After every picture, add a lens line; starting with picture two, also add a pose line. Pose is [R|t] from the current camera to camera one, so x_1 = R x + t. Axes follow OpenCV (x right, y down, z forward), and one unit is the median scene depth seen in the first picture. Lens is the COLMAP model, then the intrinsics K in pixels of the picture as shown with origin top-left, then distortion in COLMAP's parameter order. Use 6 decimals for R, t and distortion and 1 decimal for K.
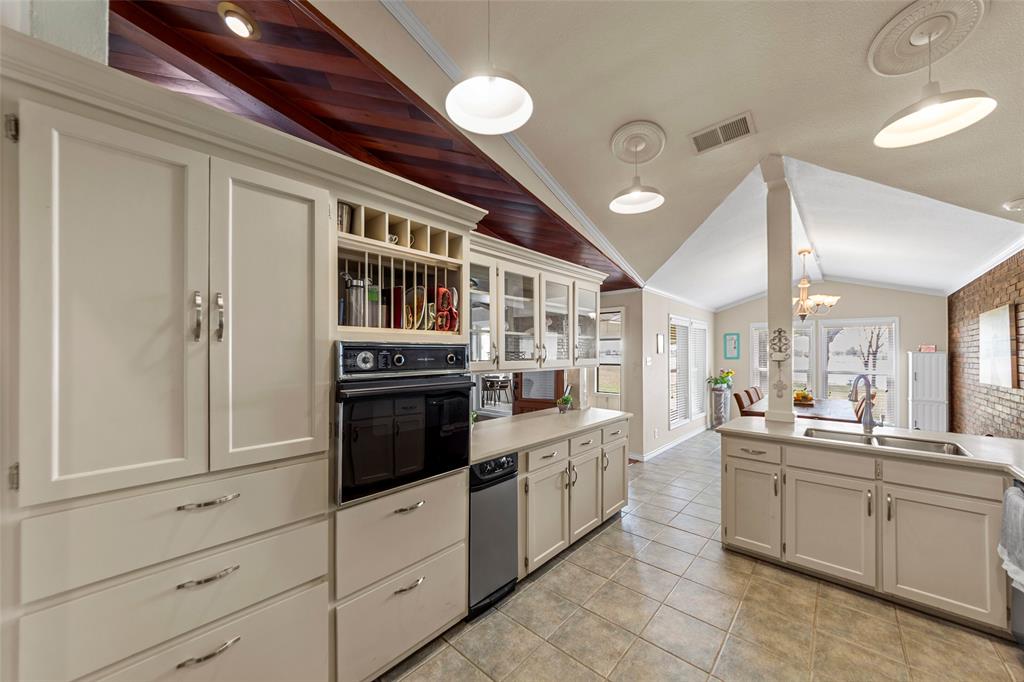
lens RADIAL K [[365.3, 0, 518.9], [0, 365.3, 351.9], [0, 0, 1]] dist [-0.000274, -0.000053]
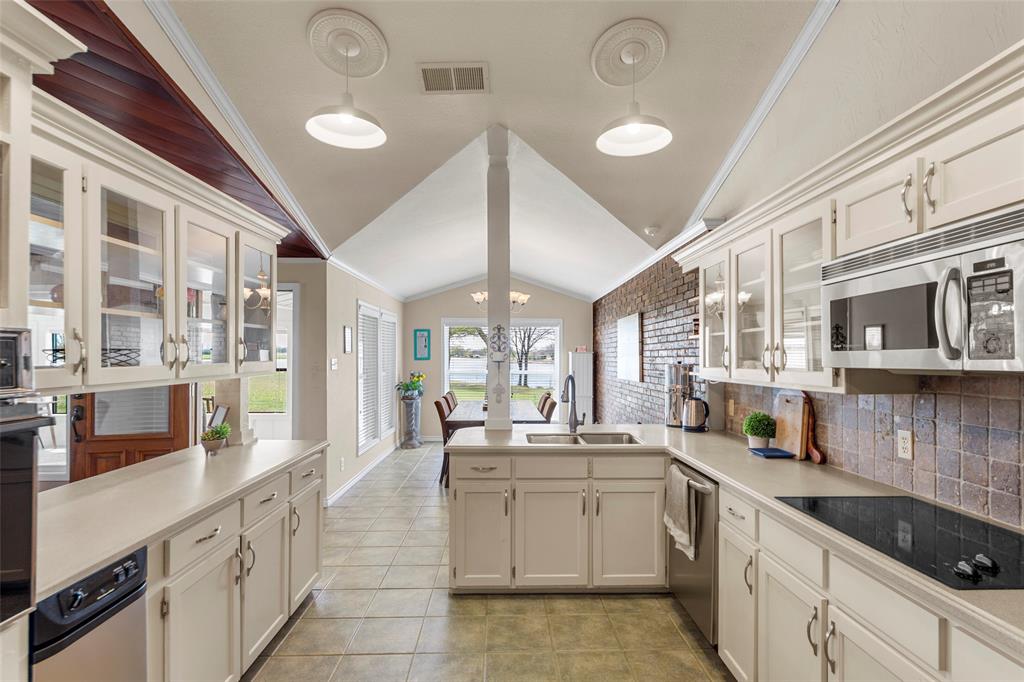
lens RADIAL K [[491.5, 0, 514.9], [0, 491.5, 353.3], [0, 0, 1]] dist [-0.000112, -0.000965]
pose [[0.728596, 0.001175, 0.684942, -0.080953], [-0.004205, 0.999987, 0.002757, 0.001456], [-0.684931, -0.004889, 0.728592, 0.119612]]
